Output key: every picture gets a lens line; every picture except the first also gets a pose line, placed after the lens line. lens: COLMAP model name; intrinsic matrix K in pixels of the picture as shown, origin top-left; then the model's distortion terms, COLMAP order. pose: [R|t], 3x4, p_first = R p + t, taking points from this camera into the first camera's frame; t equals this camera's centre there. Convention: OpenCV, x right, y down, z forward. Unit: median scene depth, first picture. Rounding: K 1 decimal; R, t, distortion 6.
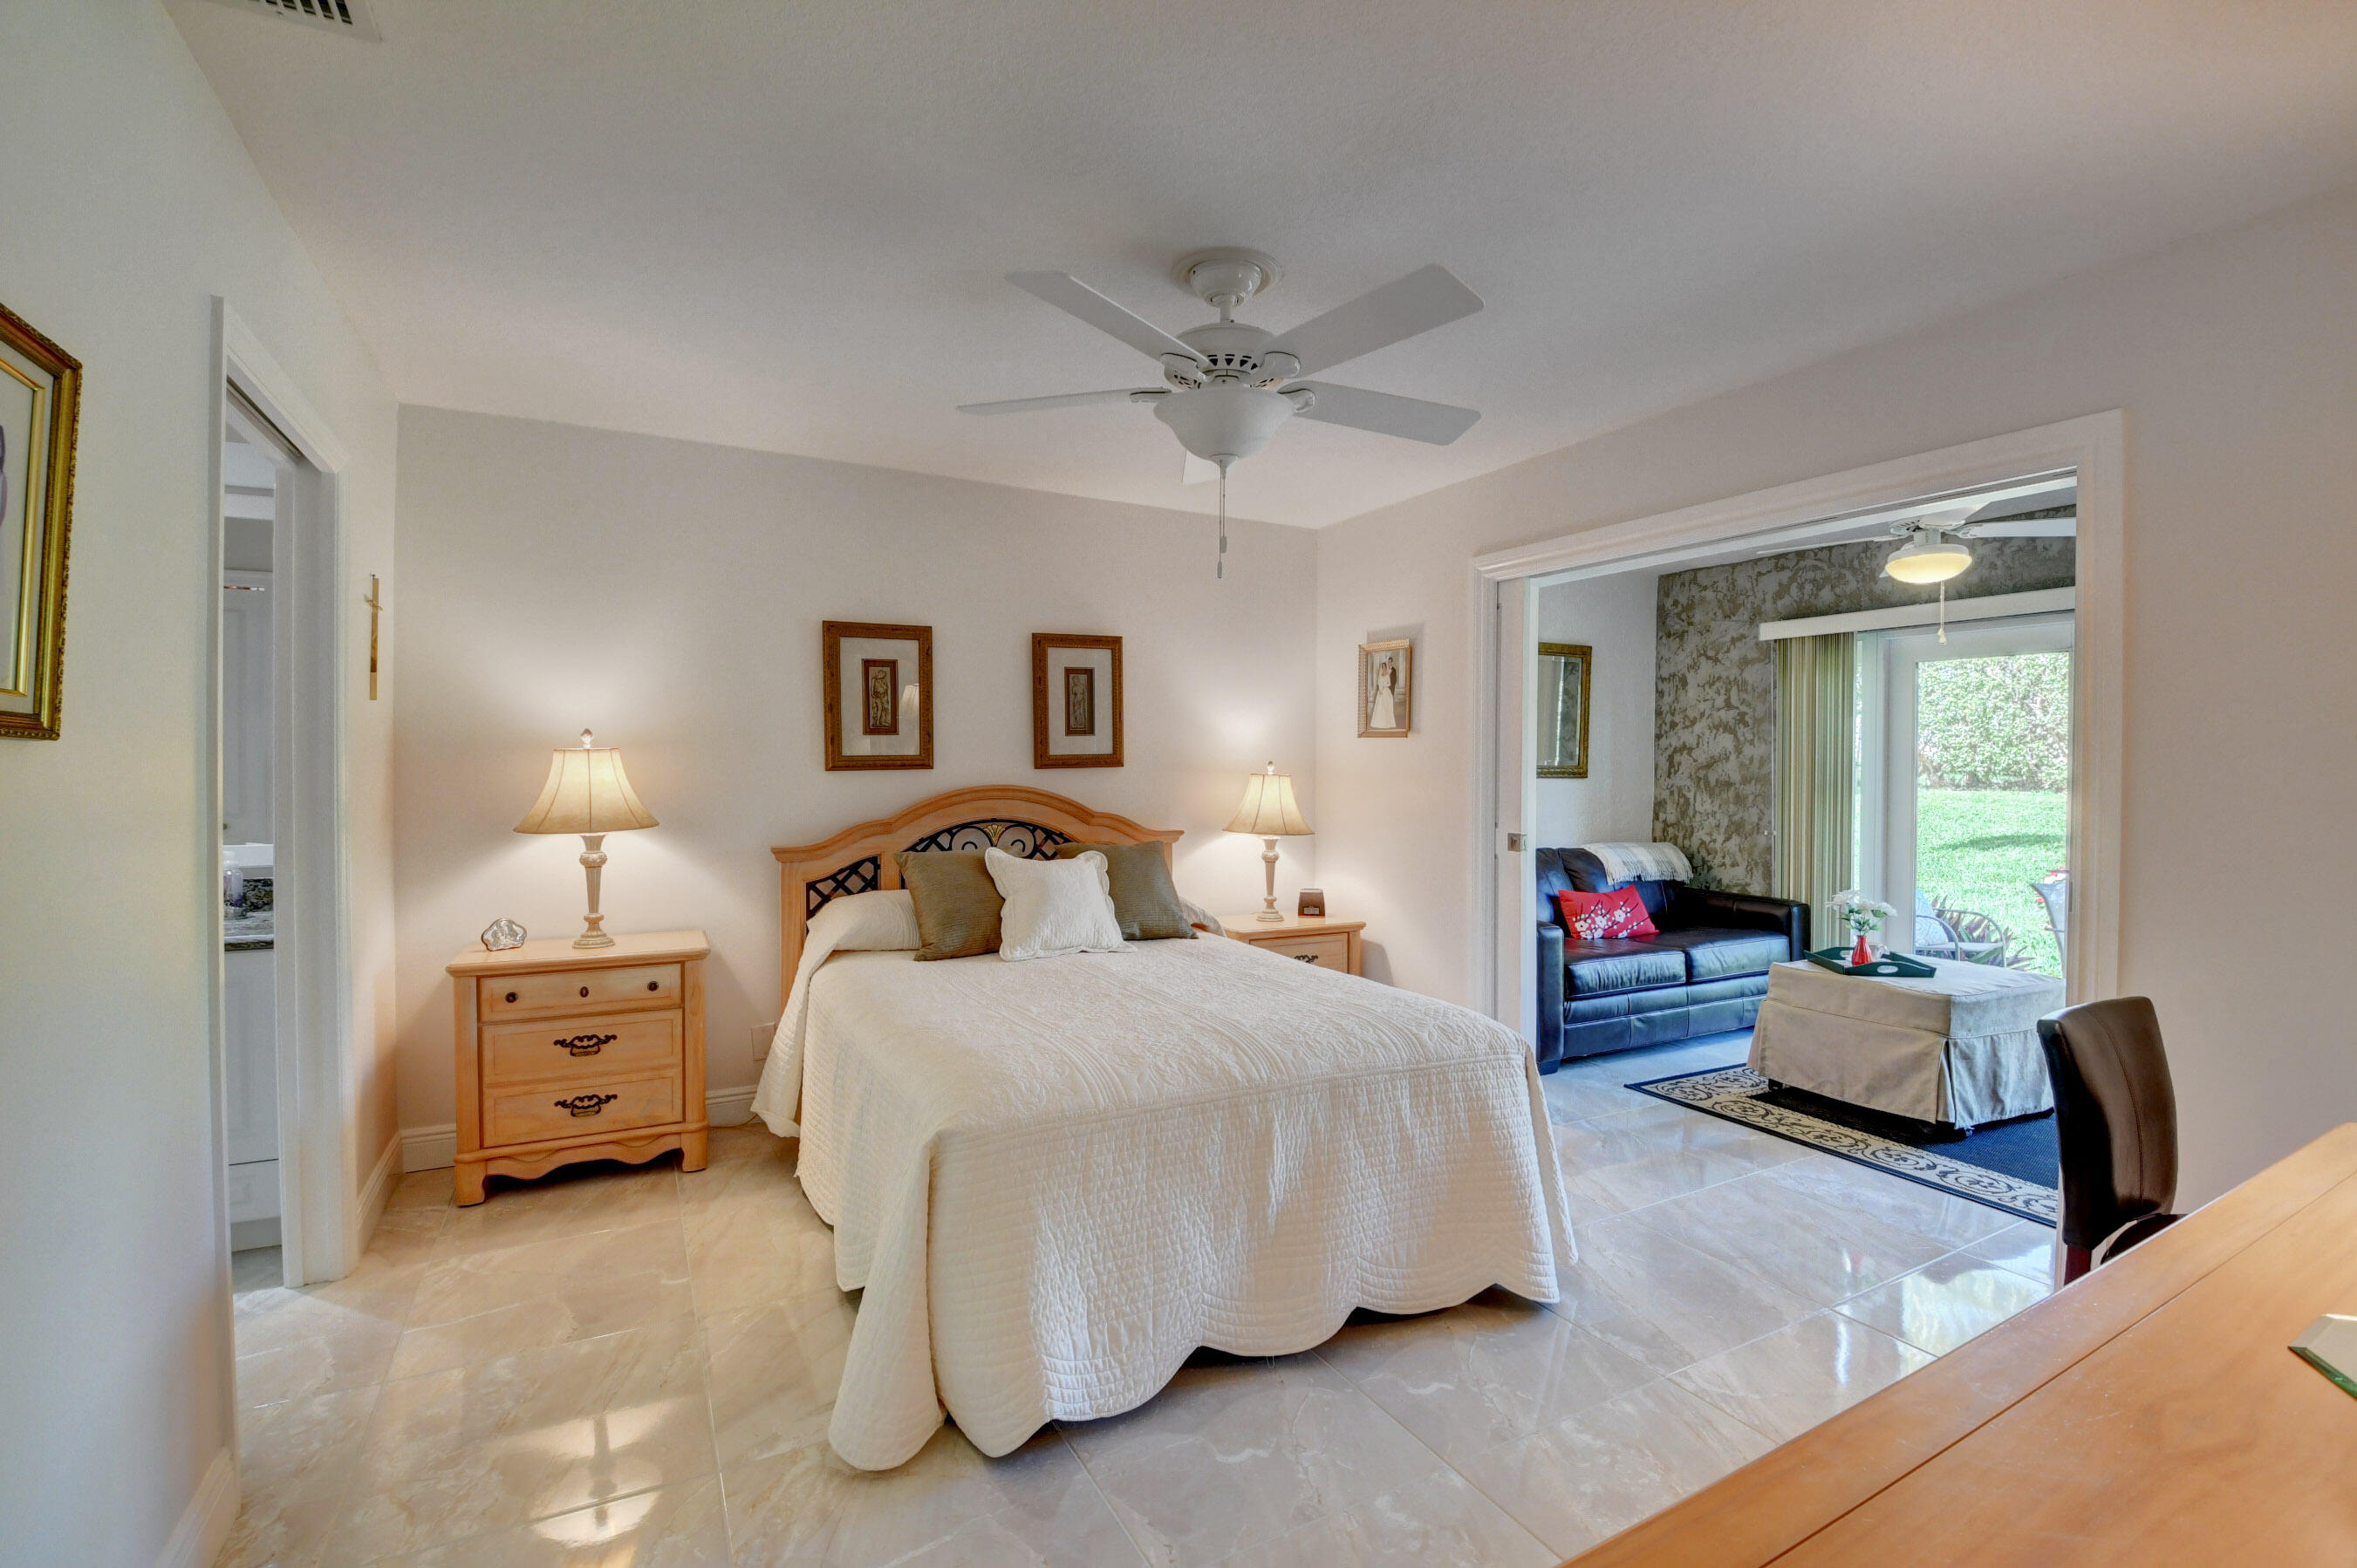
lens RADIAL K [[1042.1, 0, 1165.7], [0, 1042.1, 771.7], [0, 0, 1]] dist [-0.001673, -0.013995]
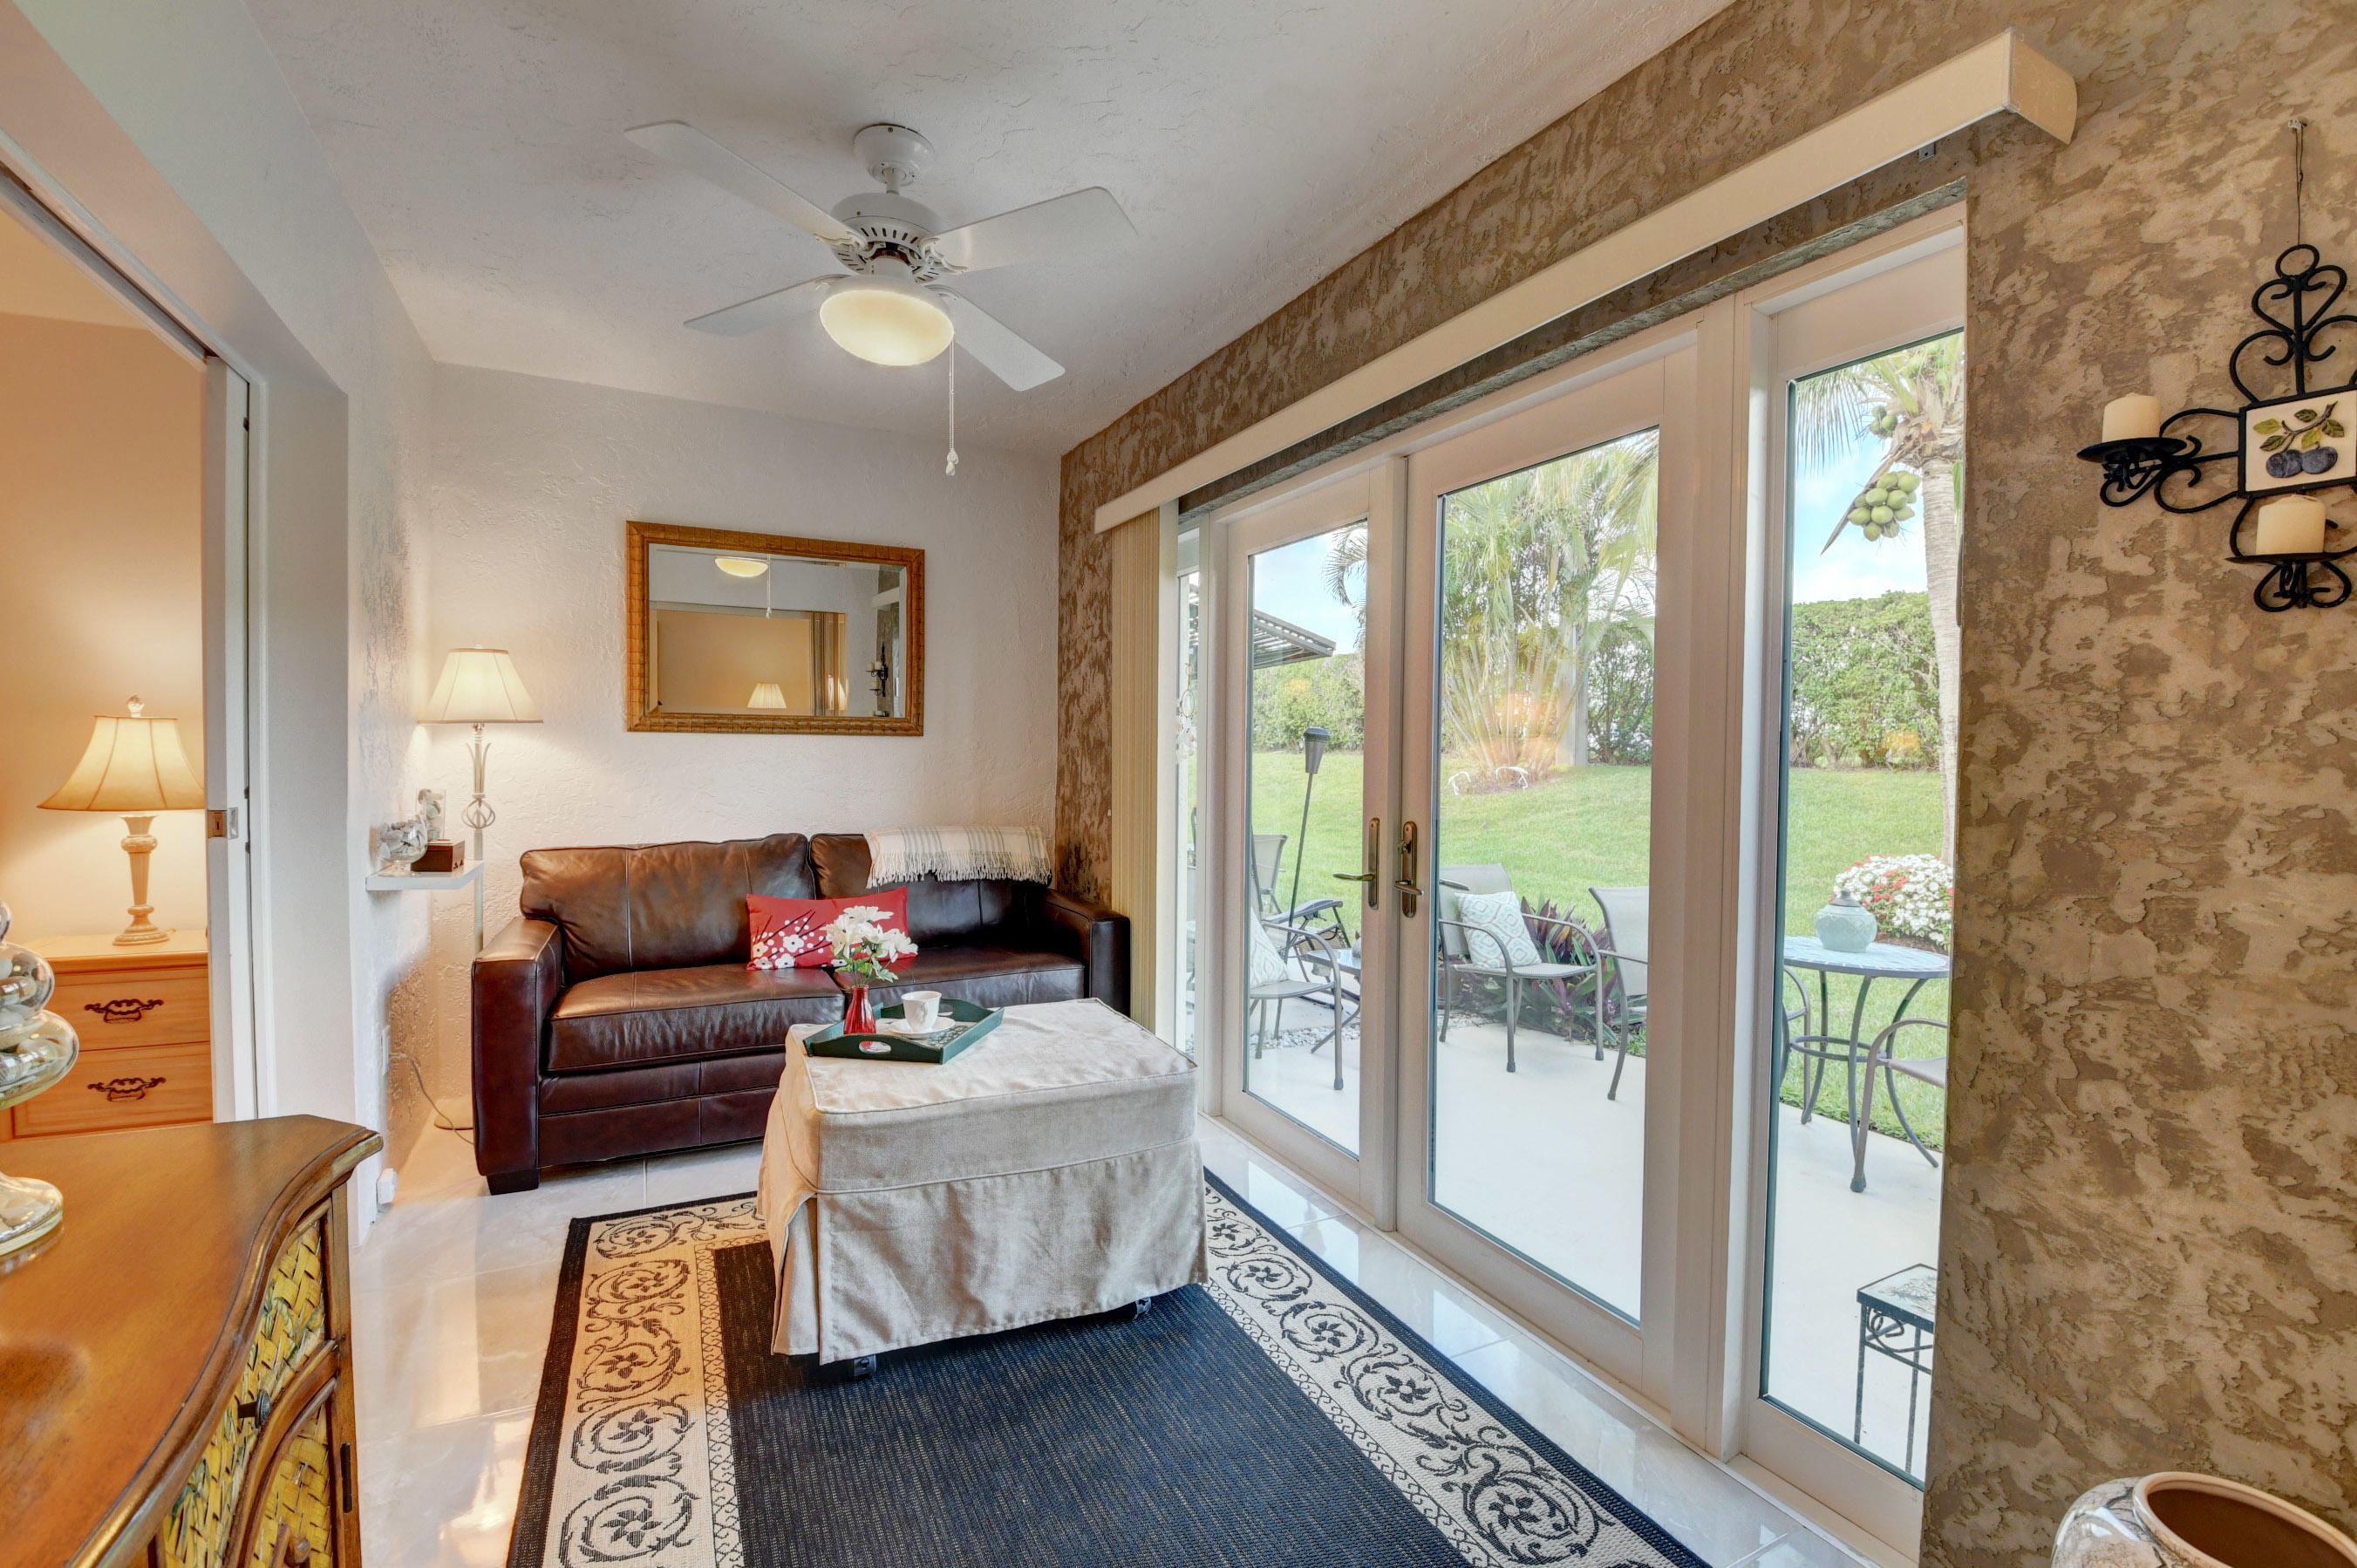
lens RADIAL K [[1042.3, 0, 1165.7], [0, 1042.3, 771.7], [0, 0, 1]] dist [-0.001673, -0.013995]
pose [[0.999831, 0.002475, -0.018215, 0.602258], [-0.002227, 0.999905, 0.013593, 0.020925], [0.018247, -0.013550, 0.999742, 0.298762]]
